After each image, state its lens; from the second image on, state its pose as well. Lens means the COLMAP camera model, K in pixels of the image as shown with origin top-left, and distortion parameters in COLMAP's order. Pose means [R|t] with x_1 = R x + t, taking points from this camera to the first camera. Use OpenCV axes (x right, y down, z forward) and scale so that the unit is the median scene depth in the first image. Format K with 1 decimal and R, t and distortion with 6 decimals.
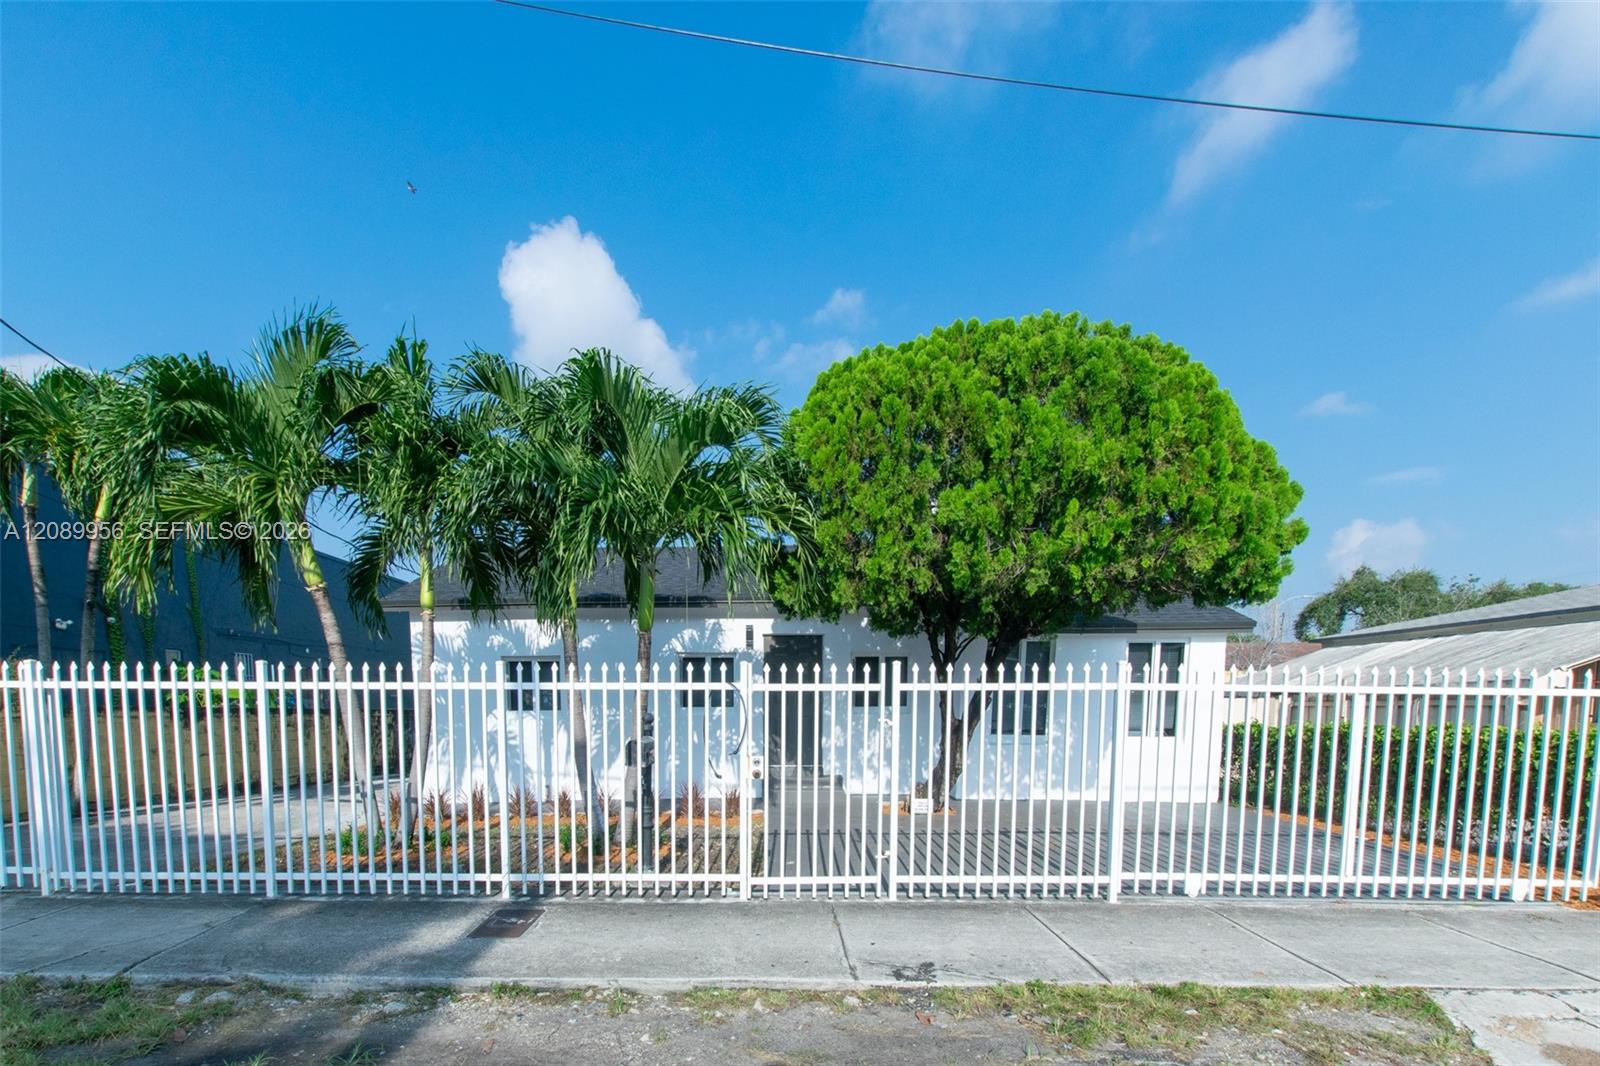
lens RADIAL K [[748.8, 0, 793.4], [0, 748.8, 528.3], [0, 0, 1]] dist [0.008674, -0.002112]
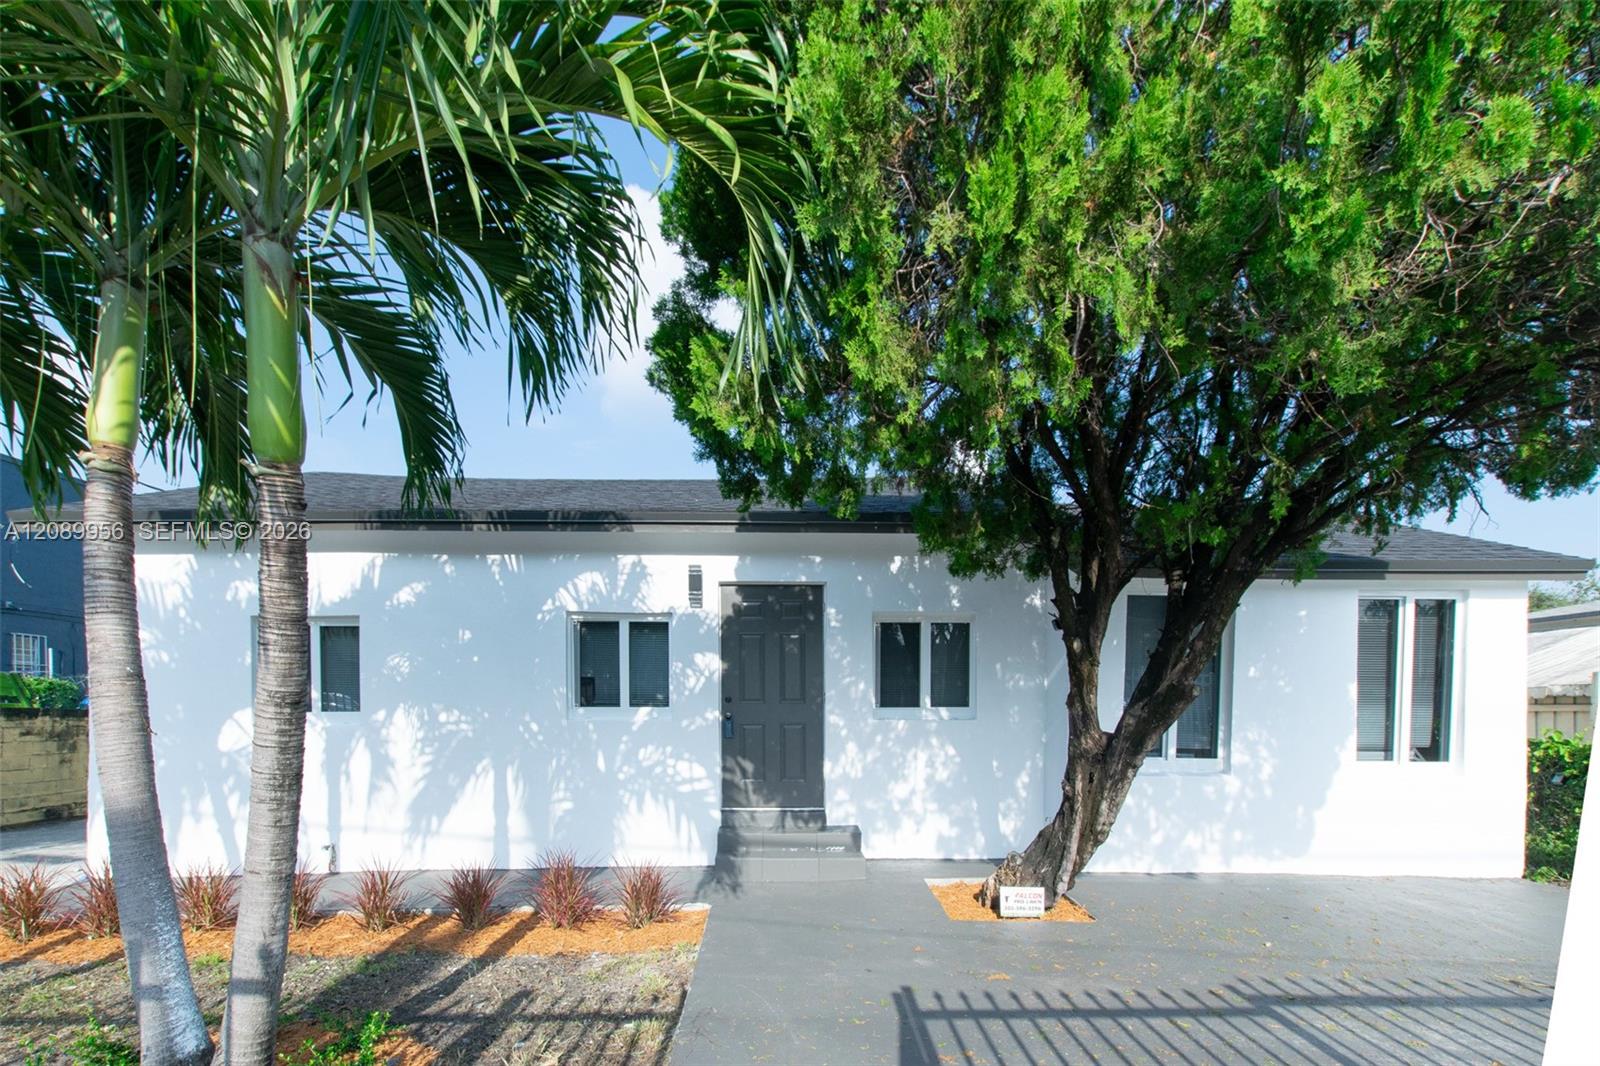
lens RADIAL K [[748.8, 0, 808.8], [0, 748.8, 546.1], [0, 0, 1]] dist [0.008674, -0.002112]
pose [[0.999919, 0.005332, 0.011539, 0.021040], [-0.005530, 0.999836, 0.017251, 0.104474], [-0.011445, -0.017314, 0.999785, 0.431468]]
